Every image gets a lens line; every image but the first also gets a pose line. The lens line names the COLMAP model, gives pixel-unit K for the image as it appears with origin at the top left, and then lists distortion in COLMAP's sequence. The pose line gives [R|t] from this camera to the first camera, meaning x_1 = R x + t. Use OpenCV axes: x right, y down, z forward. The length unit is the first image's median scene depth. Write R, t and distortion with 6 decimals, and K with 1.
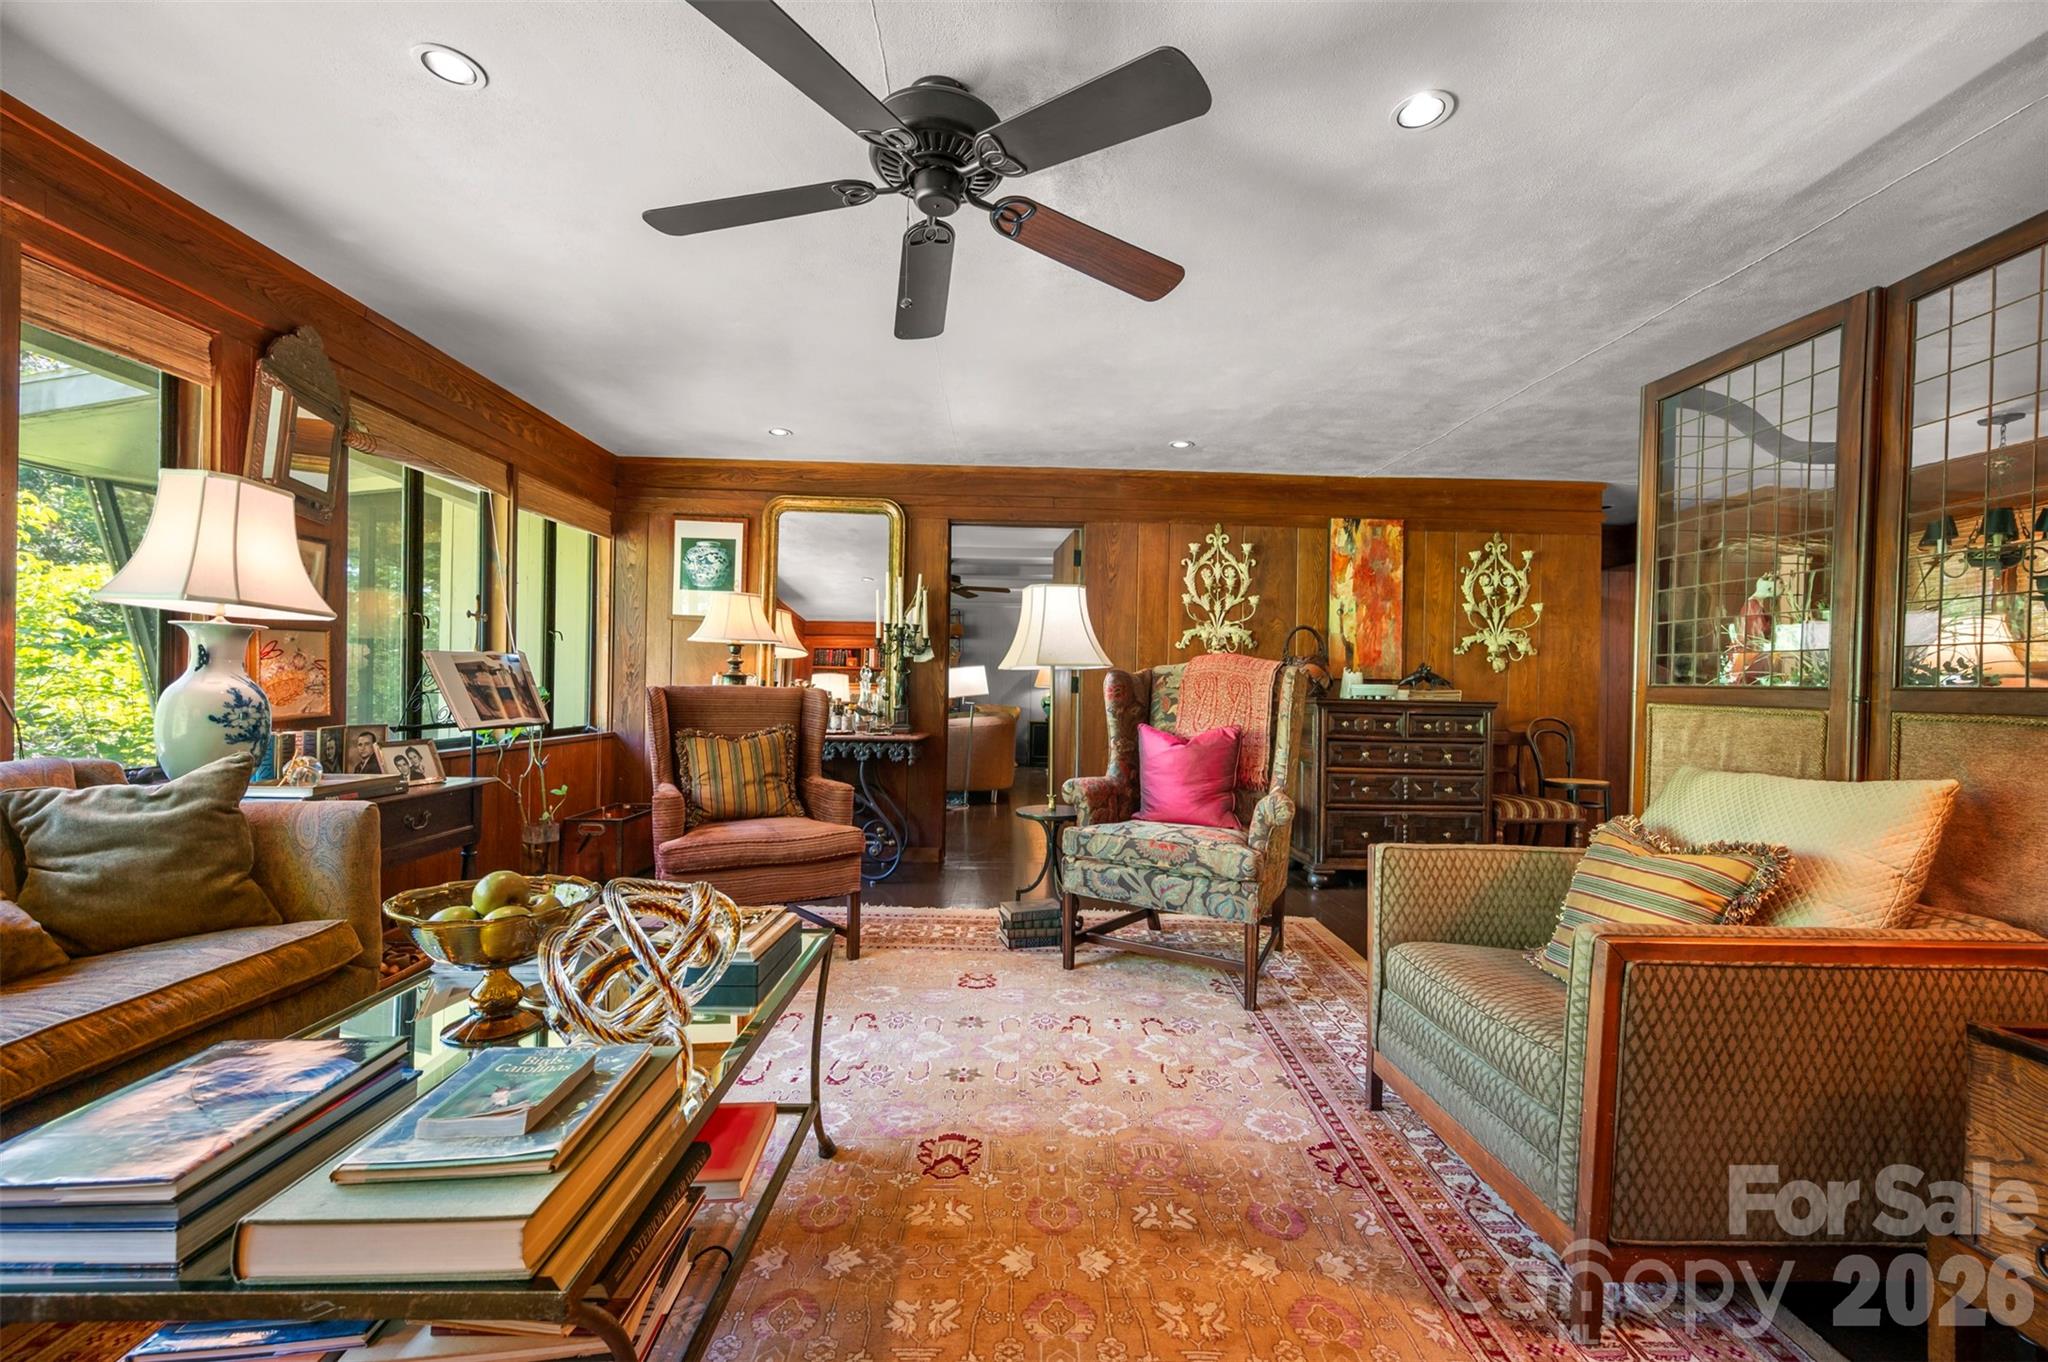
lens RADIAL K [[826.1, 0, 1020.6], [0, 826.1, 689.9], [0, 0, 1]] dist [0.000030, -0.001040]
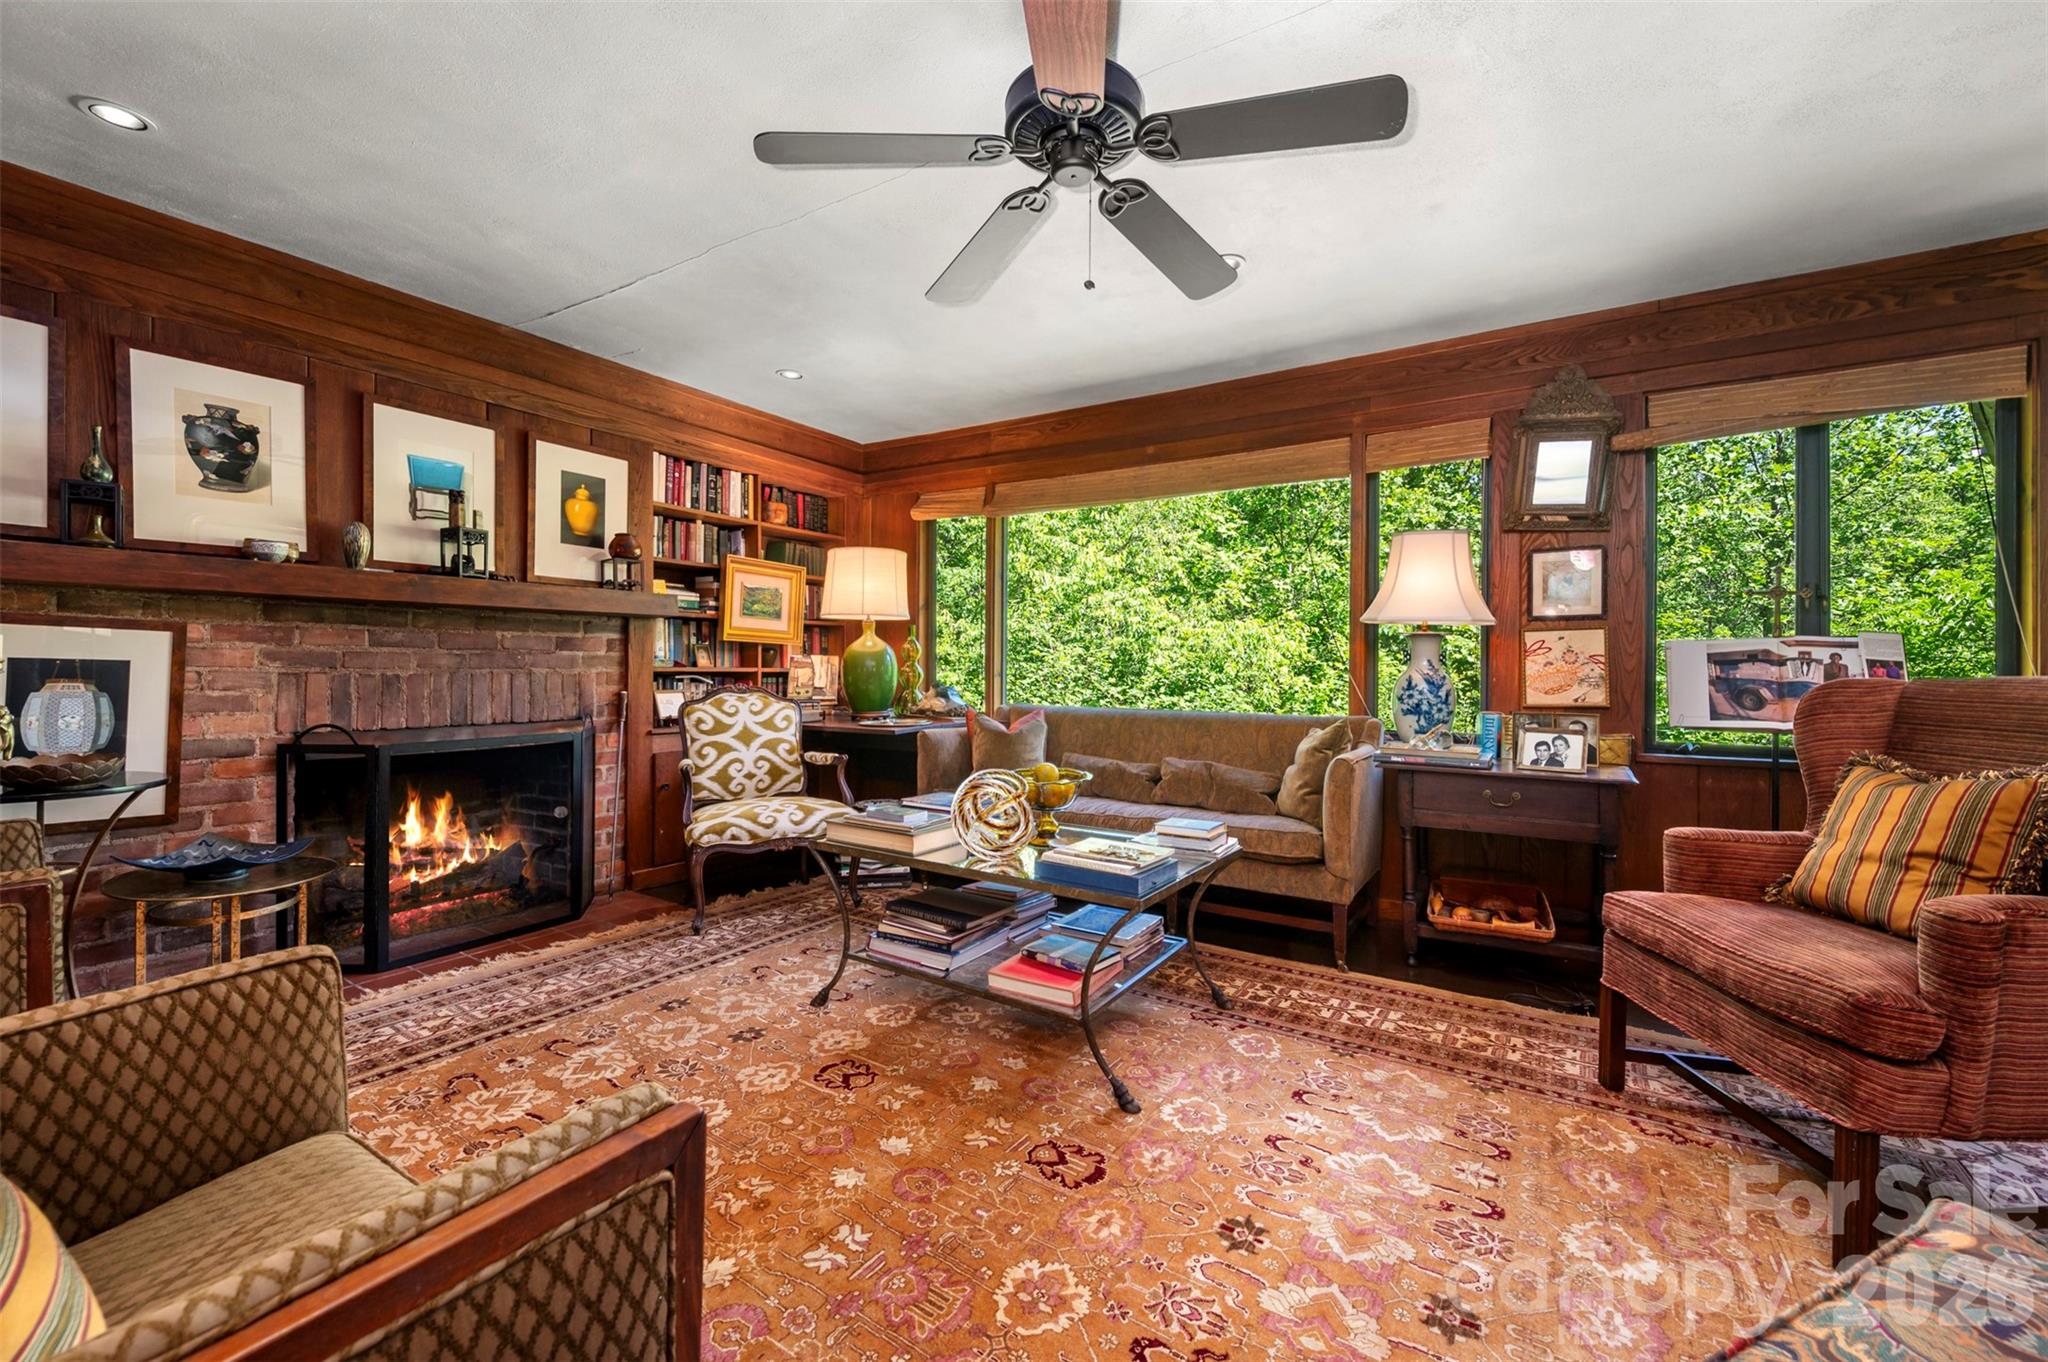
lens RADIAL K [[826.1, 0, 1038.6], [0, 826.1, 669.1], [0, 0, 1]] dist [0.000030, -0.001040]
pose [[-0.553414, -0.018555, -0.832700, 0.698261], [-0.021688, 0.999734, -0.007863, 0.010701], [0.832624, 0.013708, -0.553669, 1.437427]]
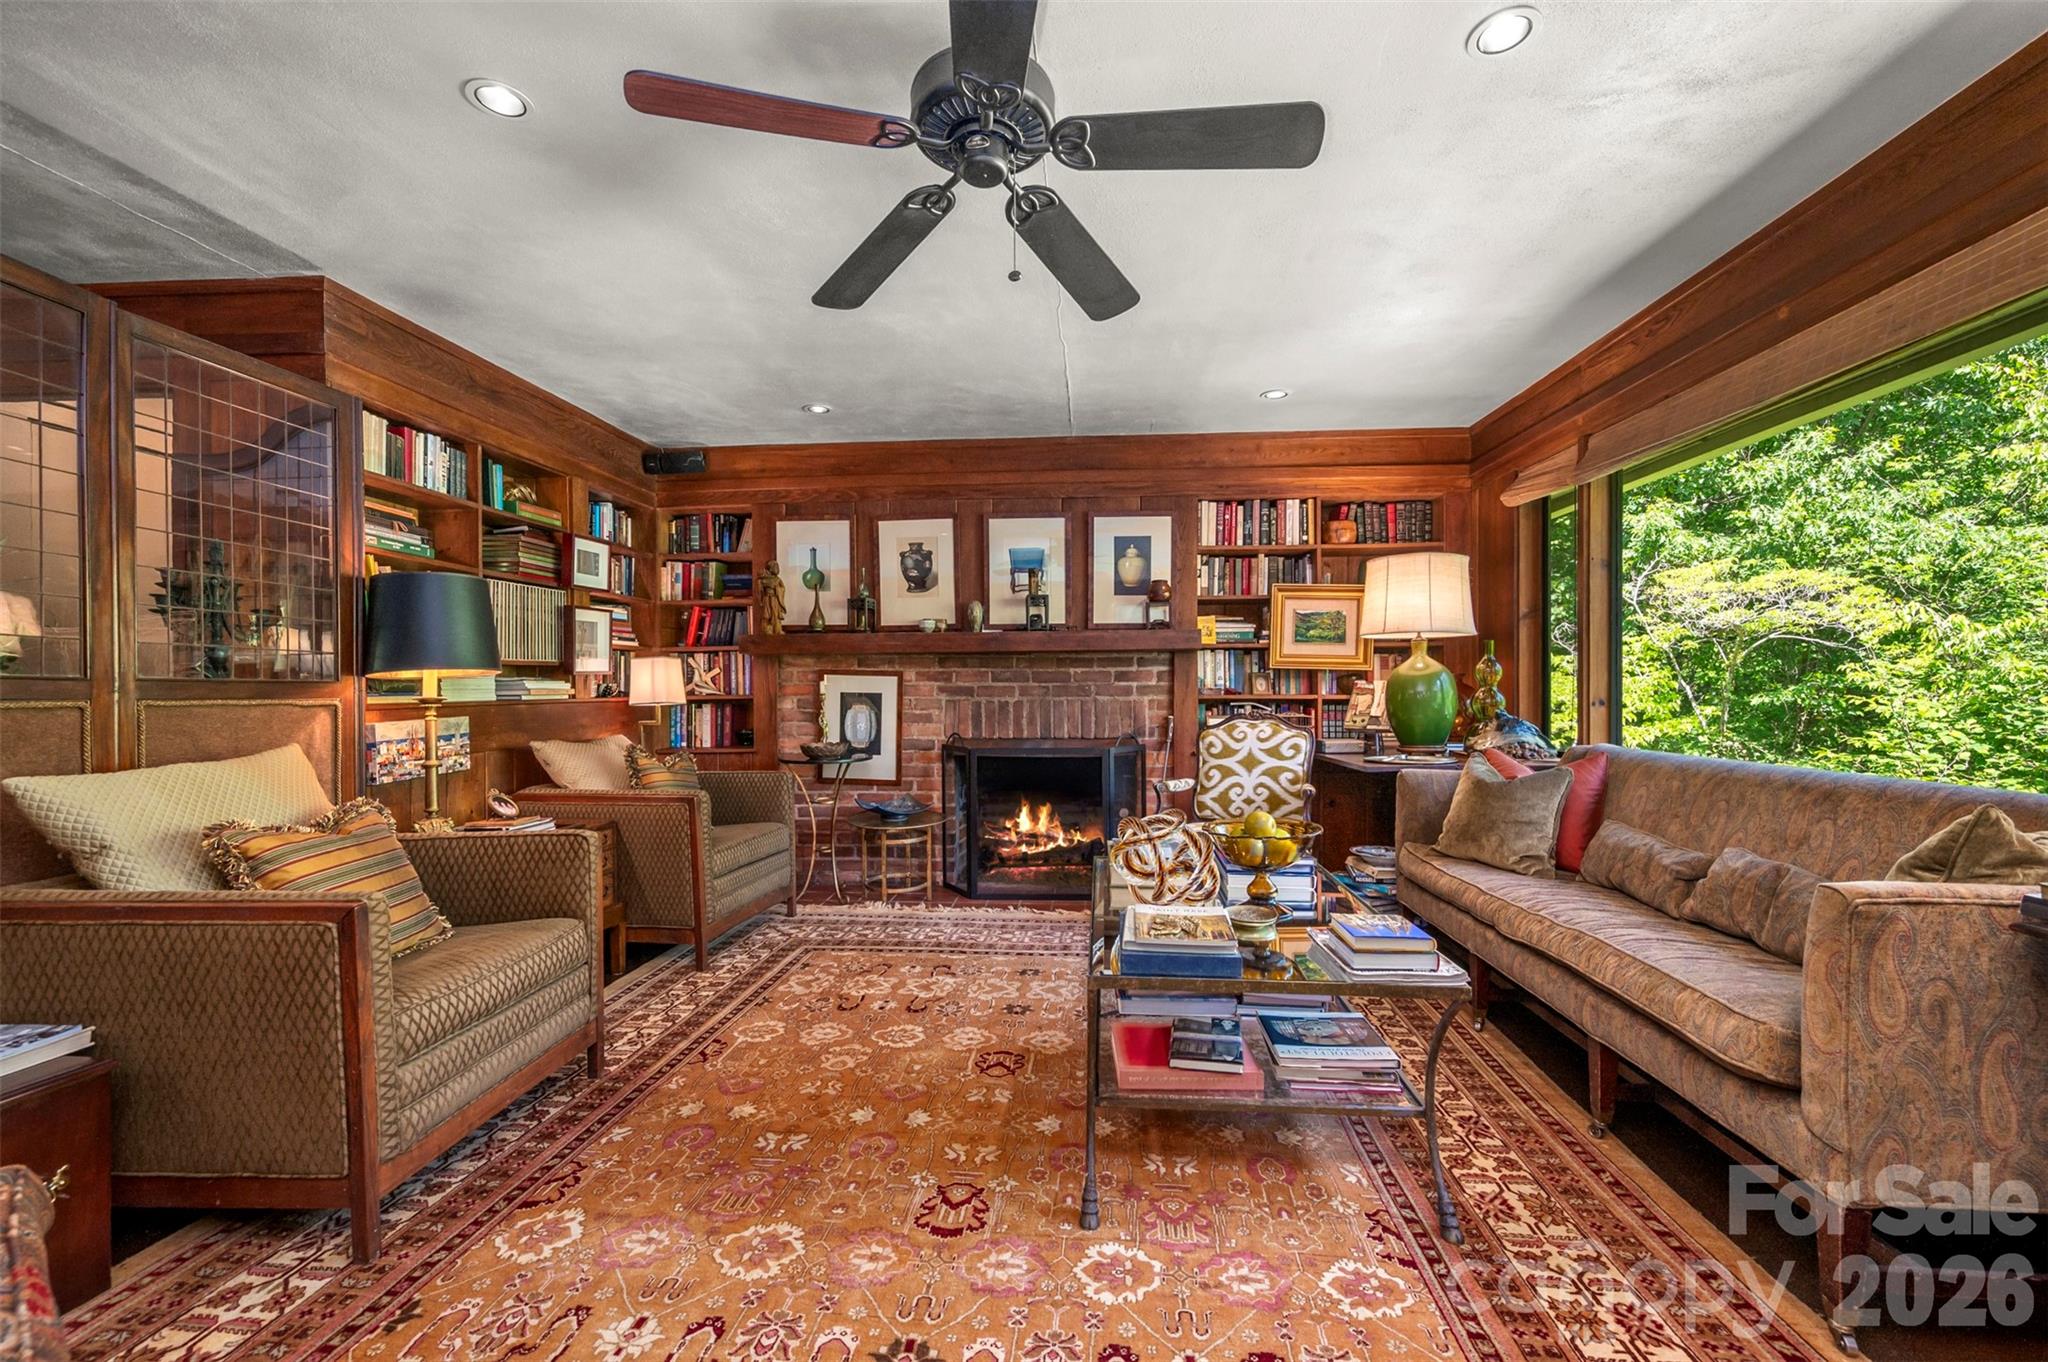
lens RADIAL K [[826.1, 0, 1026.7], [0, 826.1, 690.3], [0, 0, 1]] dist [0.000030, -0.001040]
pose [[-0.994506, -0.014198, 0.103714, -0.242882], [-0.013604, 0.999887, 0.006438, -0.010040], [-0.103794, 0.004991, -0.994586, 1.826580]]
